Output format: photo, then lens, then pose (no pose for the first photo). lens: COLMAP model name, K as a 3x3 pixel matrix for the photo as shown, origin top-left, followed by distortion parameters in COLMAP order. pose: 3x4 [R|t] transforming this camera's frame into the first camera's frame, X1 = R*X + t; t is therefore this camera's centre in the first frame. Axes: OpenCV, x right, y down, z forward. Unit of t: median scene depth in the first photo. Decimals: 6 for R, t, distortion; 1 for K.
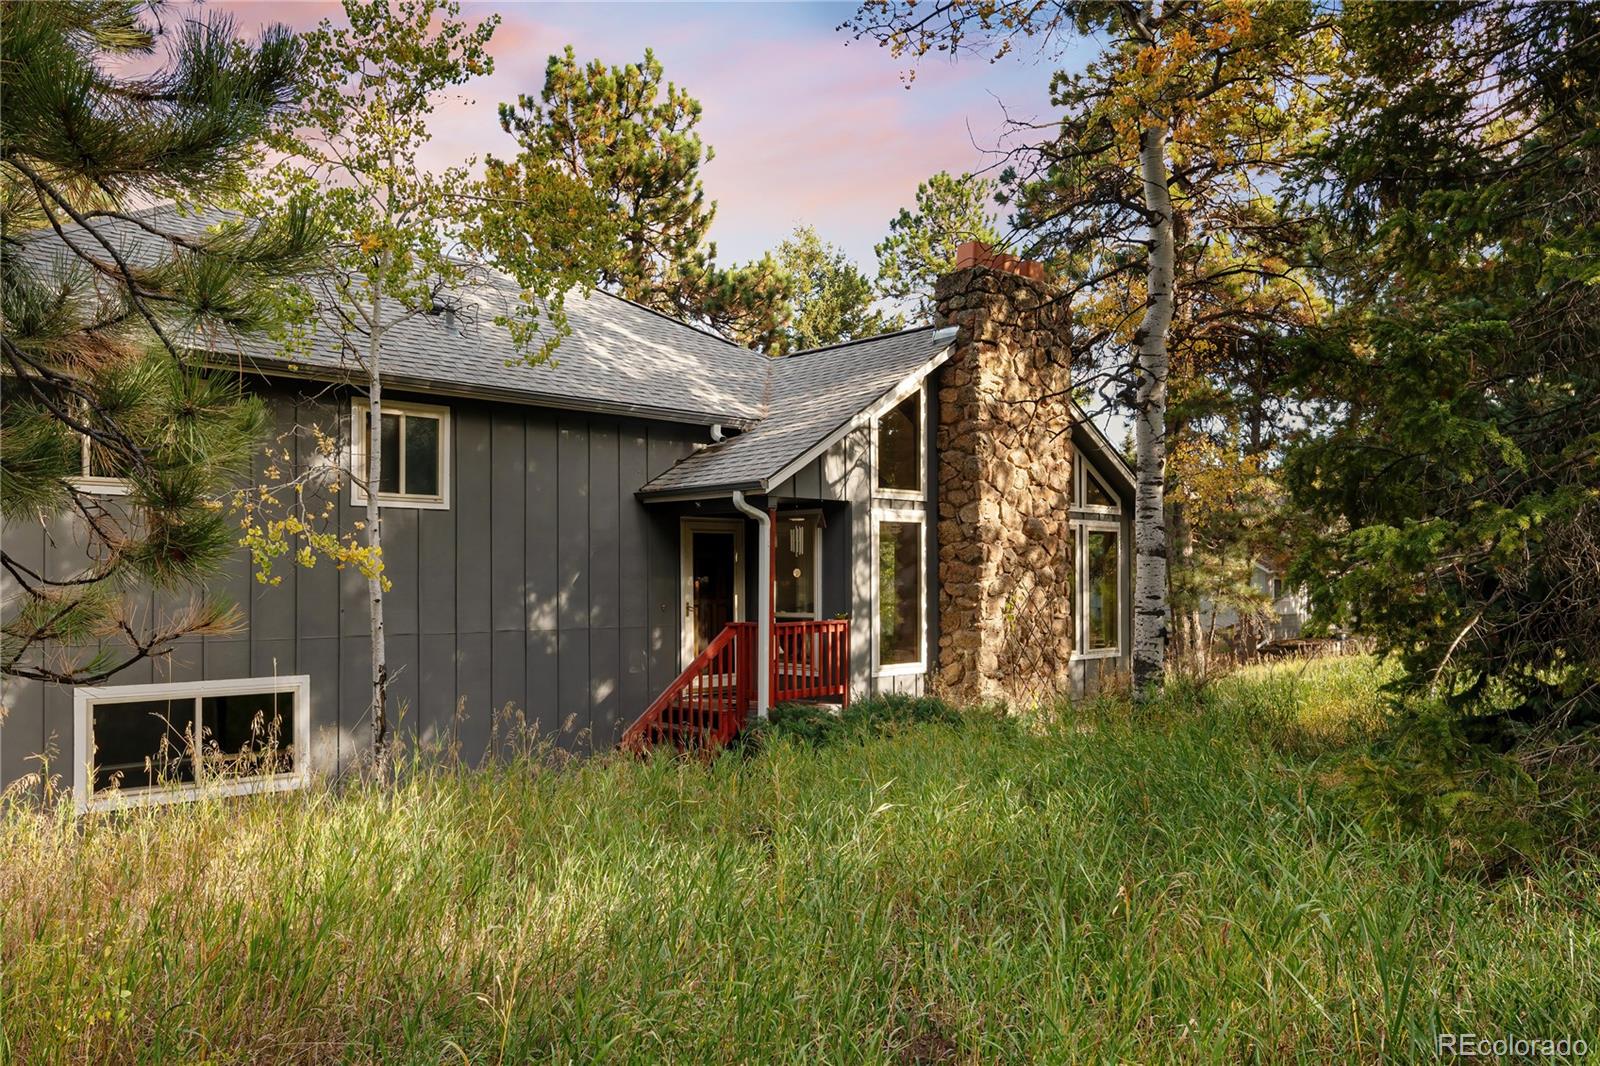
lens RADIAL K [[1139.0, 0, 800.0], [0, 1139.0, 533.0], [0, 0, 1]] dist [0.000015, 0.001478]
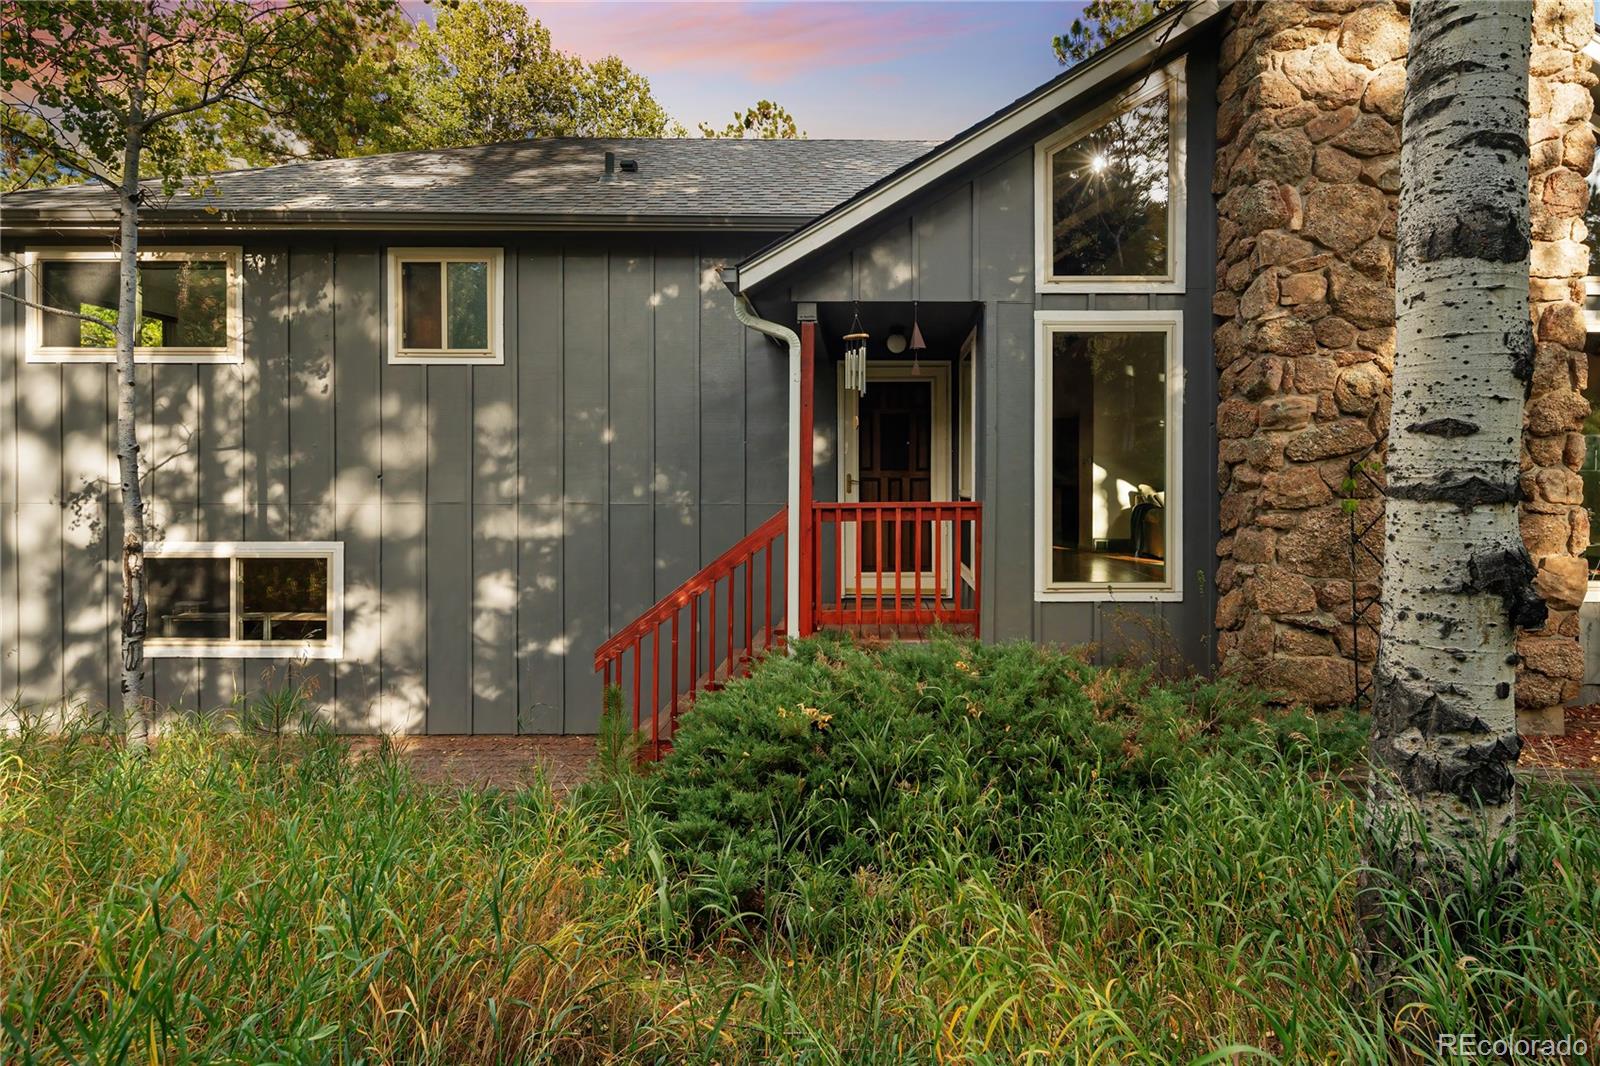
lens RADIAL K [[810.7, 0, 800.4], [0, 810.7, 469.4], [0, 0, 1]] dist [0.001904, -0.000040]
pose [[0.722441, -0.002018, -0.691430, 0.260563], [0.027393, 0.999294, 0.025706, 0.044809], [0.690890, -0.037511, 0.721986, 0.612748]]
